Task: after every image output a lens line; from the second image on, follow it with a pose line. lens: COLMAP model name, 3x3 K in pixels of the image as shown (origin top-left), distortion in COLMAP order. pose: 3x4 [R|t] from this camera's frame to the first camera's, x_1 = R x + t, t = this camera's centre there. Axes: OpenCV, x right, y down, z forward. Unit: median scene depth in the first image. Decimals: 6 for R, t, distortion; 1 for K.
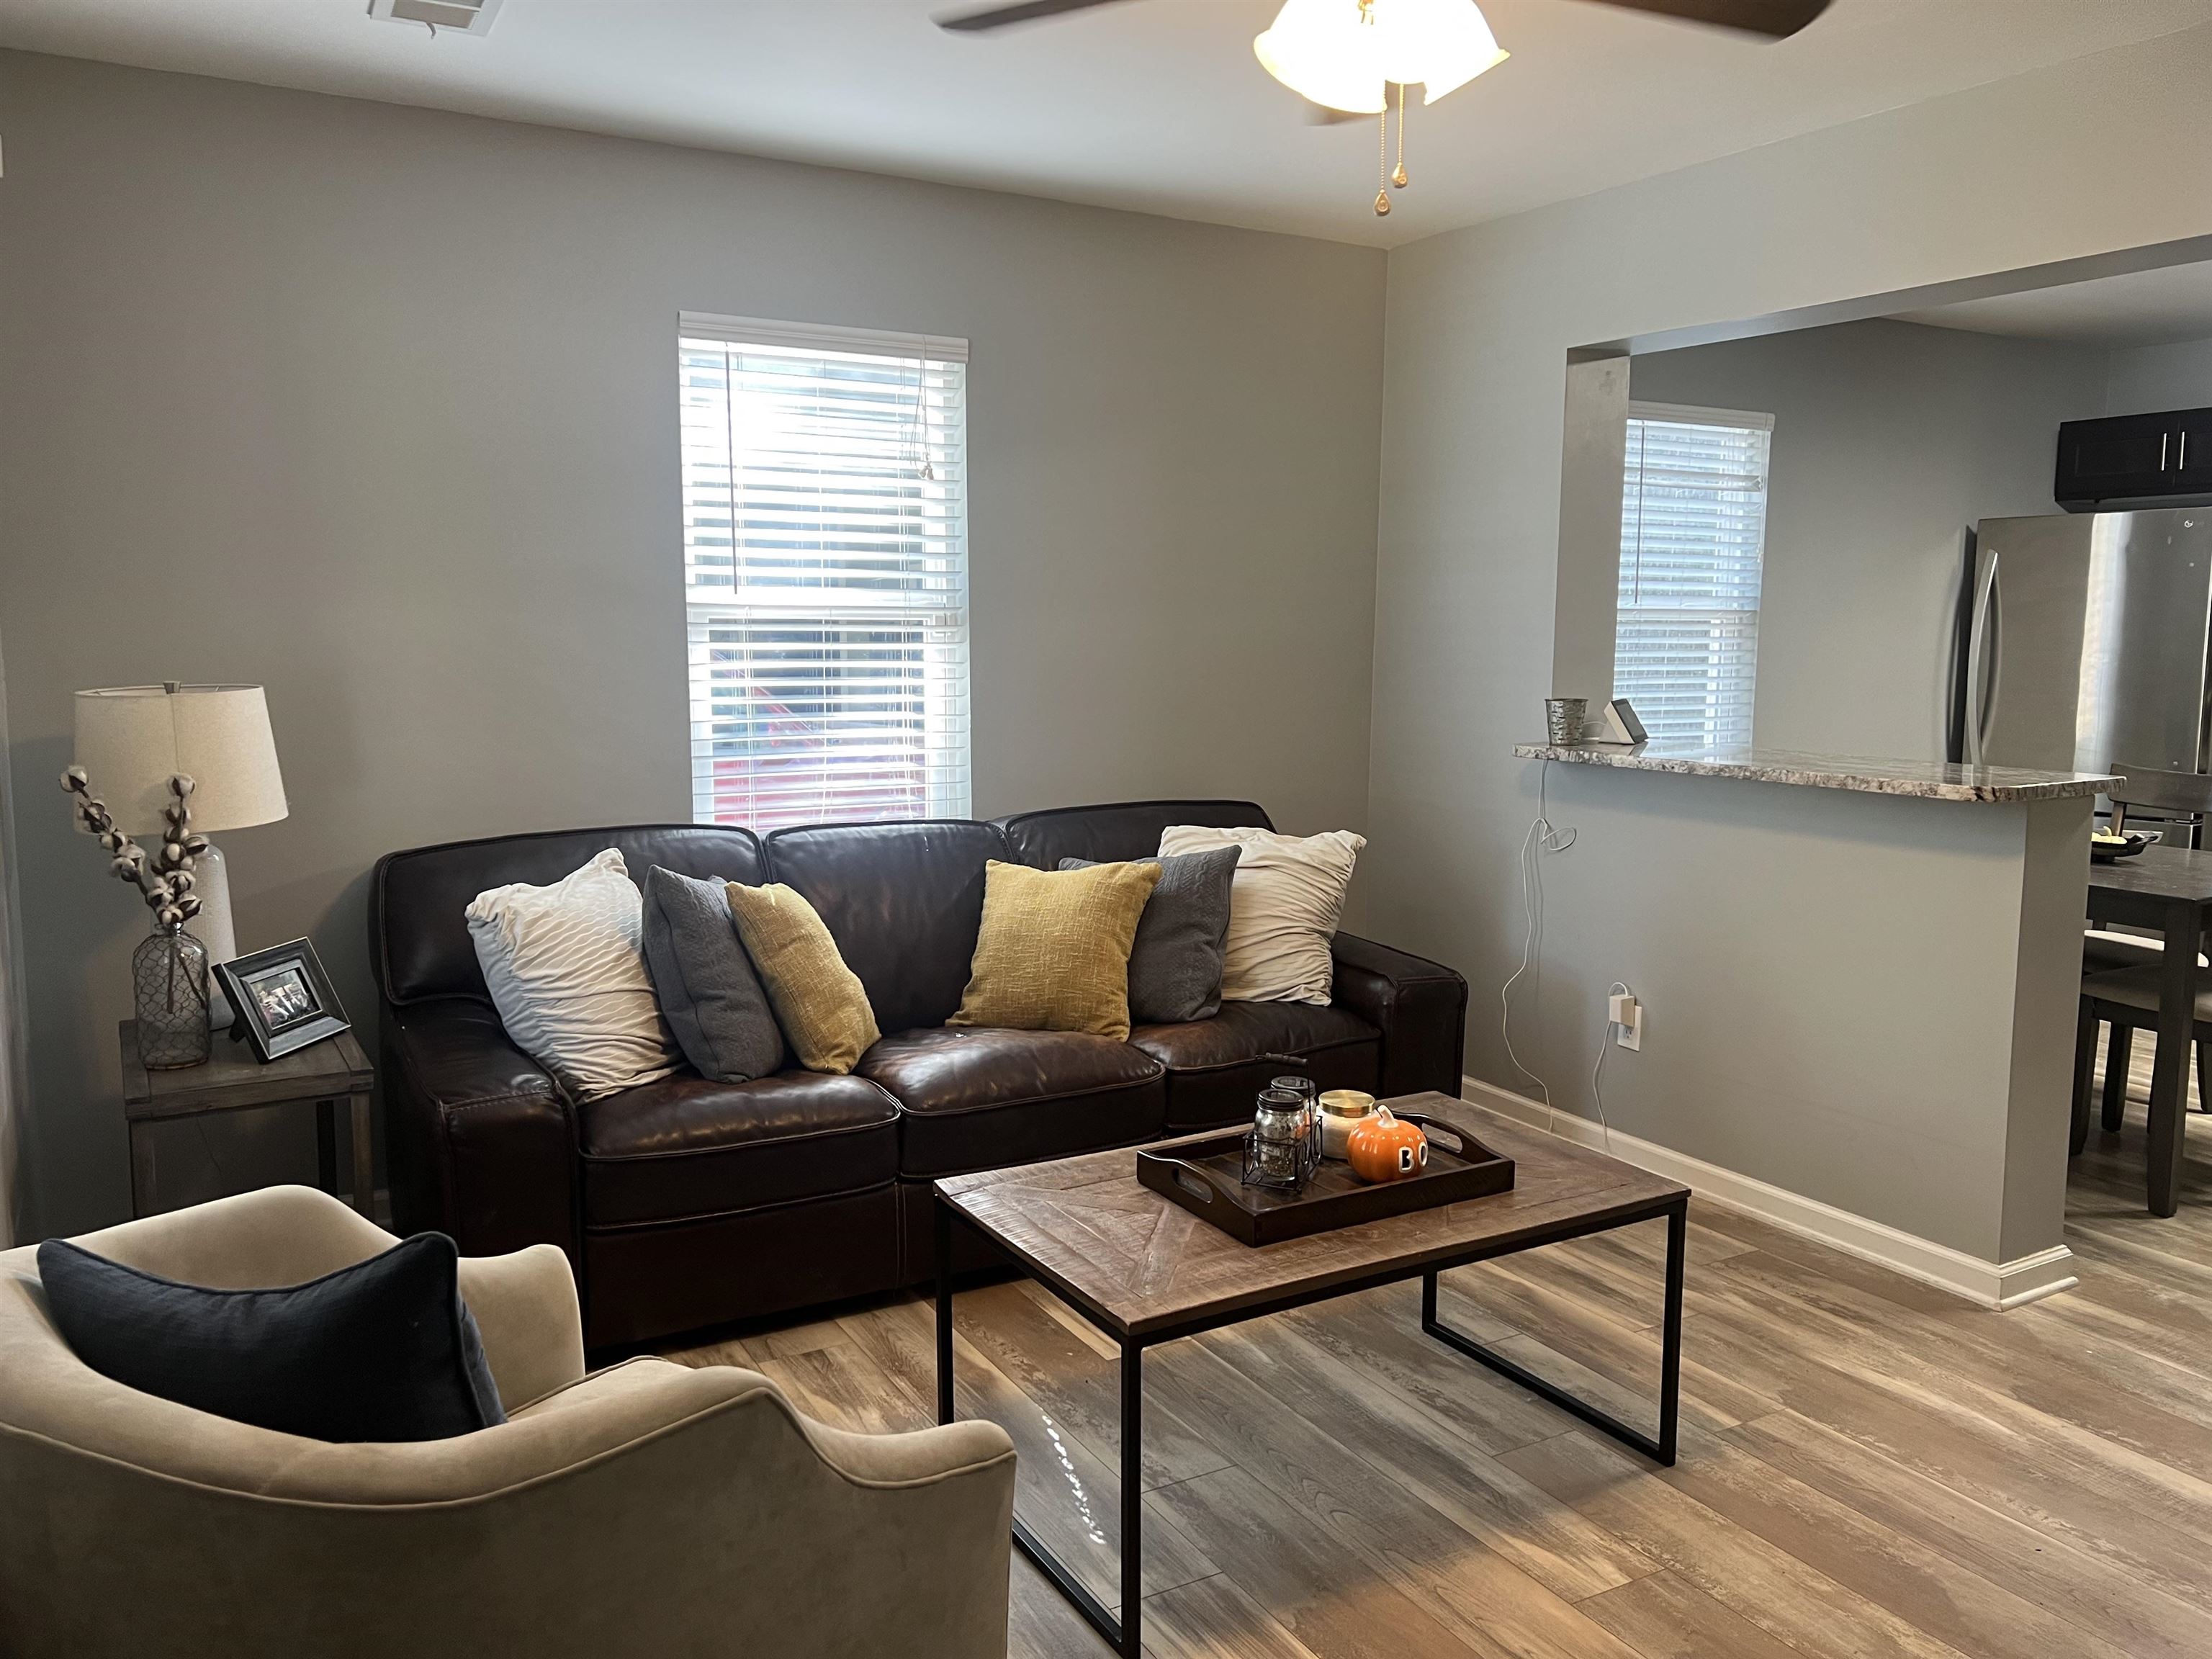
lens RADIAL K [[1661.9, 0, 1106.6], [0, 1661.9, 833.1], [0, 0, 1]] dist [0.066588, -0.077632]
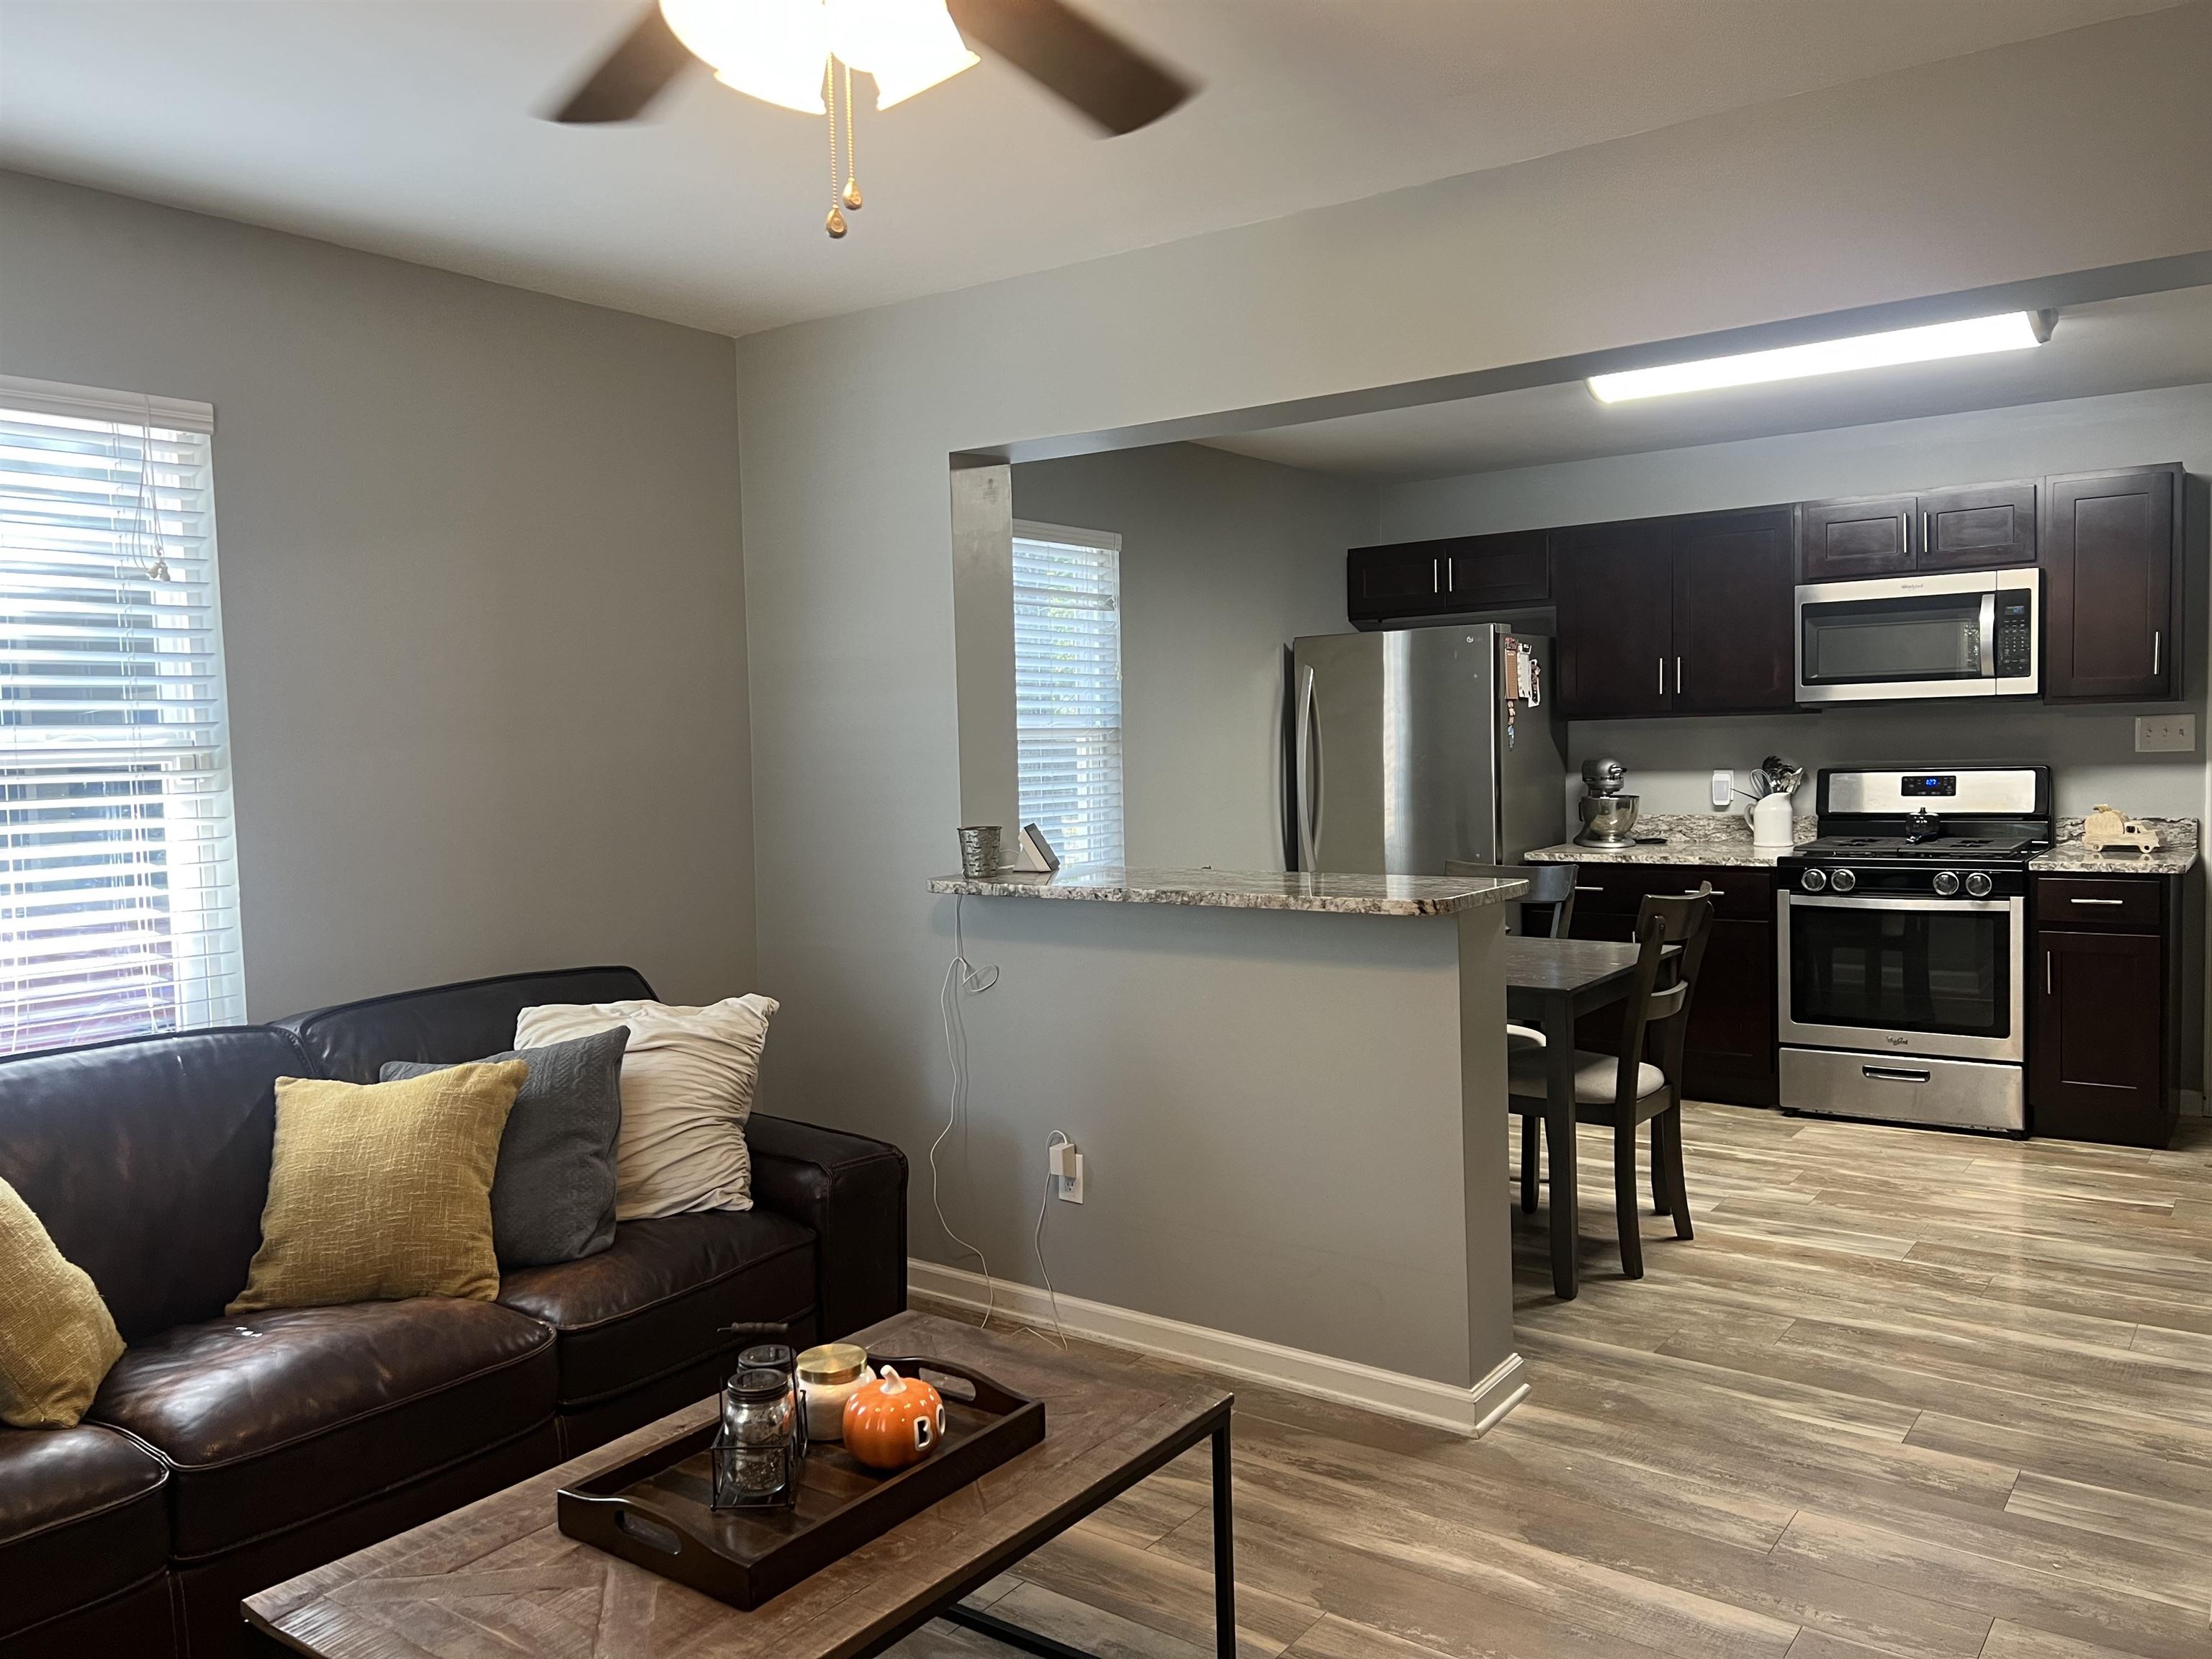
lens RADIAL K [[1661.9, 0, 1114.1], [0, 1661.9, 831.8], [0, 0, 1]] dist [0.066588, -0.077632]
pose [[0.914029, -0.050960, 0.402434, -0.027964], [0.080413, 0.995152, -0.056623, -0.022585], [-0.397598, 0.084116, 0.913696, 0.152901]]
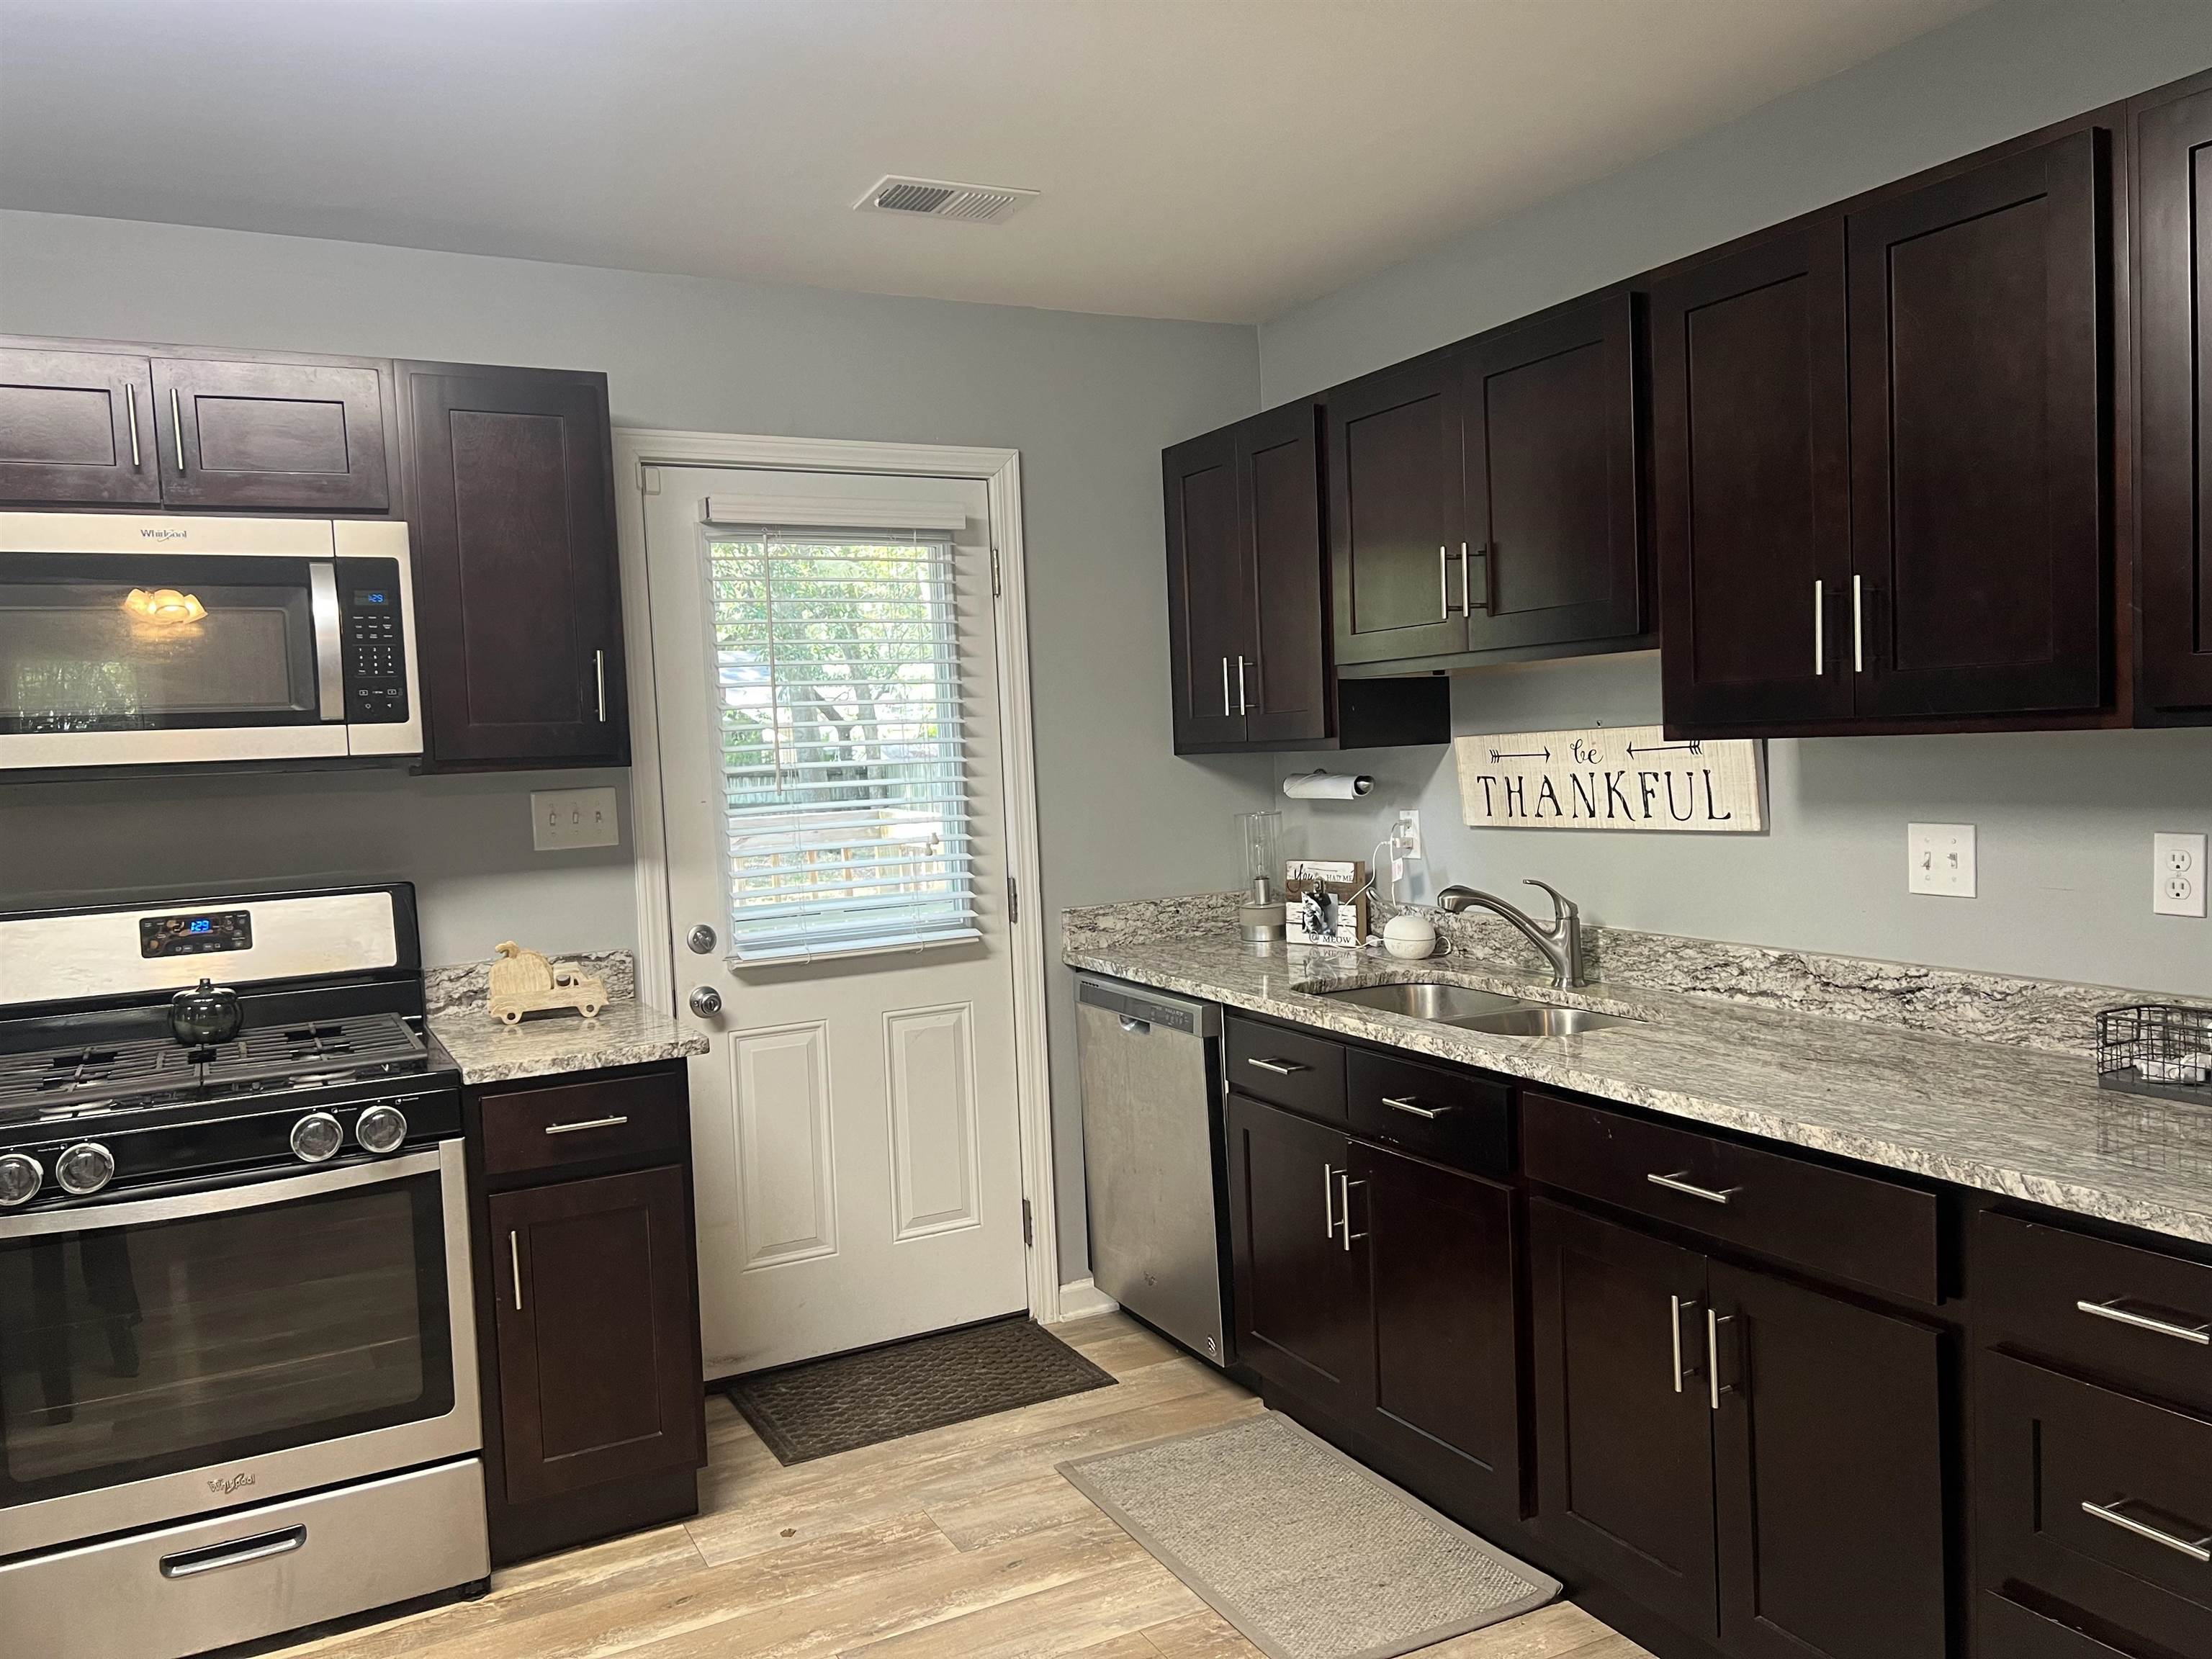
lens RADIAL K [[1661.9, 0, 1120.9], [0, 1661.9, 847.1], [0, 0, 1]] dist [0.066588, -0.077632]
pose [[0.044142, -0.065882, 0.996851, 0.233963], [0.168267, 0.984058, 0.057586, -0.062935], [-0.984753, 0.165195, 0.054525, 0.461528]]
